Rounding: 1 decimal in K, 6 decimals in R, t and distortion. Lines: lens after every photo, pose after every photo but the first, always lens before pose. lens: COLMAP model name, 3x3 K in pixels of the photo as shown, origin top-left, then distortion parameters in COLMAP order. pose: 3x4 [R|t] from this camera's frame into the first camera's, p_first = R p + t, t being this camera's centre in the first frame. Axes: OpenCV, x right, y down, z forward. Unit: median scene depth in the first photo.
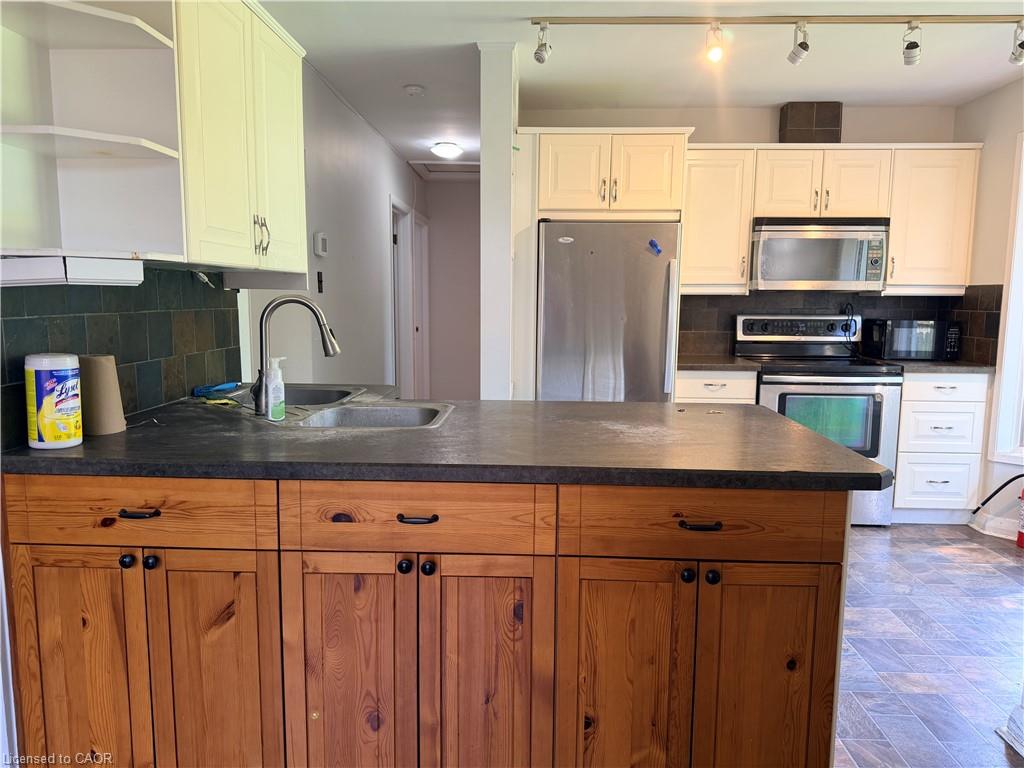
lens RADIAL K [[715.0, 0, 517.8], [0, 715.0, 380.0], [0, 0, 1]] dist [0.031389, -0.036976]
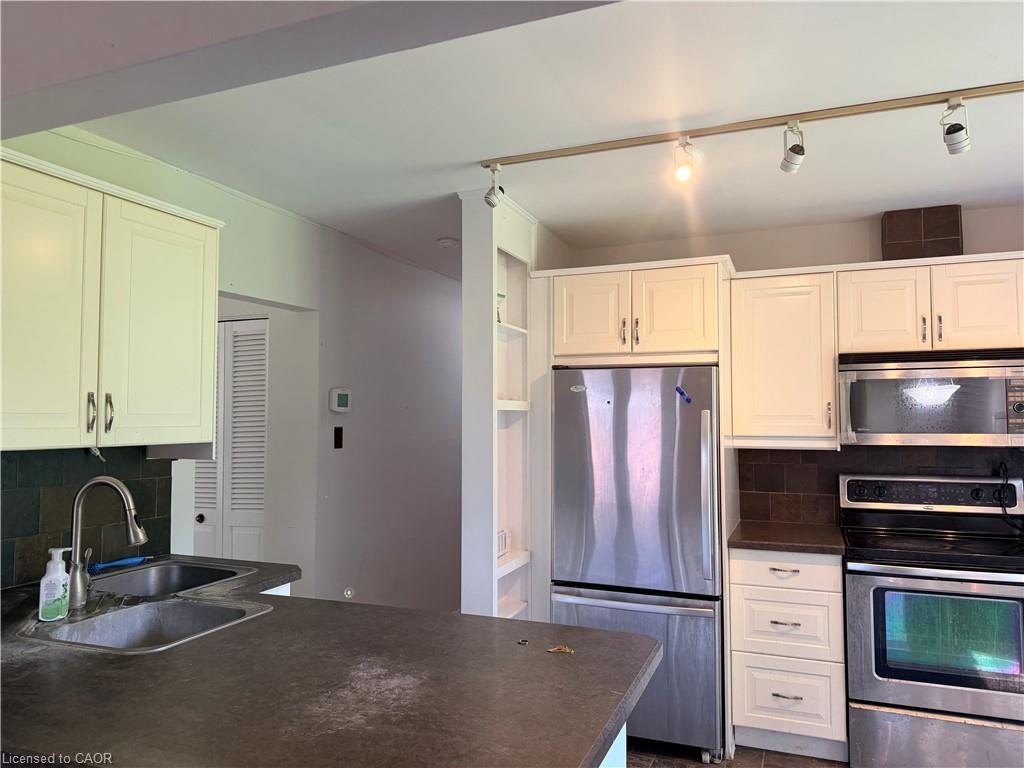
lens RADIAL K [[715.0, 0, 515.2], [0, 715.0, 382.6], [0, 0, 1]] dist [0.031389, -0.036976]
pose [[0.941726, -0.026481, -0.335337, 0.272119], [-0.031596, 0.985525, -0.166558, -0.054304], [0.334894, 0.167447, 0.927258, 0.157564]]
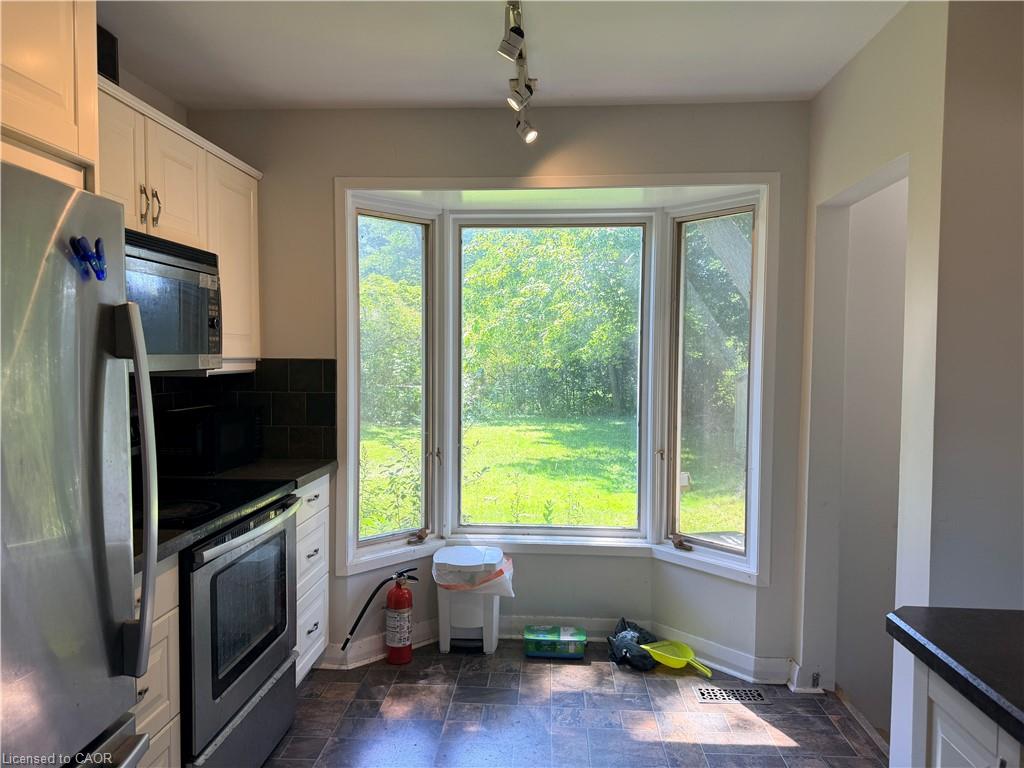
lens RADIAL K [[715.0, 0, 509.9], [0, 715.0, 385.7], [0, 0, 1]] dist [0.031389, -0.036976]
pose [[0.027596, -0.048245, 0.998454, -0.126782], [0.111791, 0.992718, 0.044878, -0.114130], [-0.993348, 0.110380, 0.032788, 0.760663]]
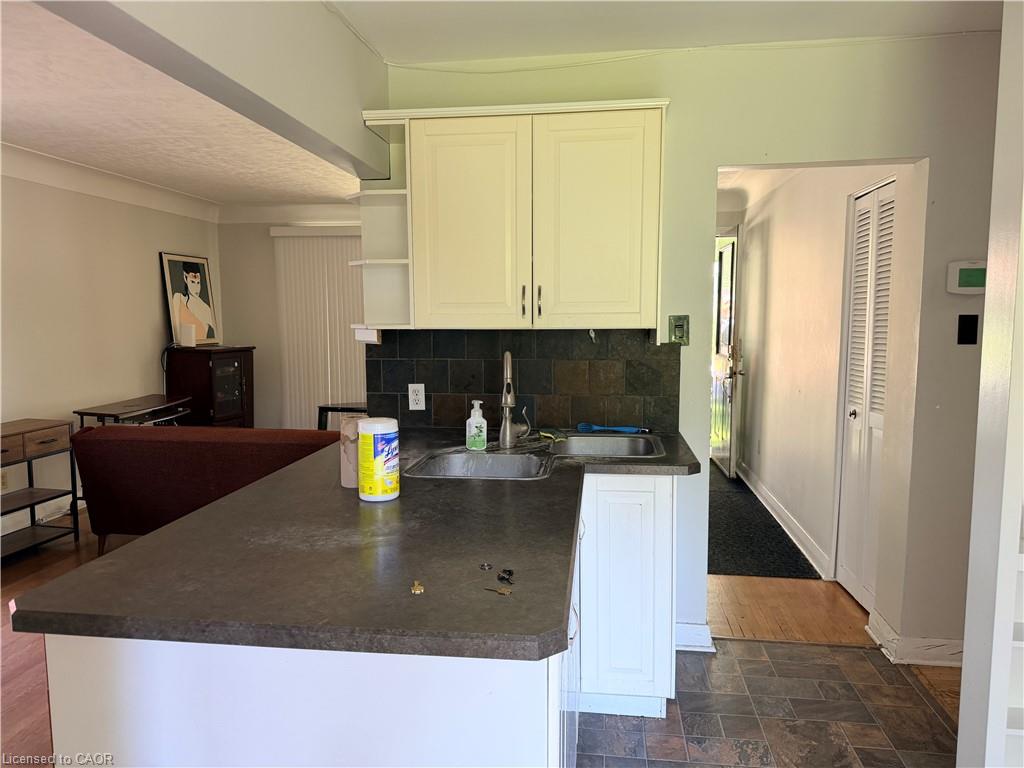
lens RADIAL K [[715.0, 0, 511.7], [0, 715.0, 391.8], [0, 0, 1]] dist [0.031389, -0.036976]
pose [[-0.086379, 0.095774, -0.991648, 0.463522], [-0.115847, 0.987651, 0.105479, -0.095657], [0.989504, 0.123990, -0.074217, 0.591927]]
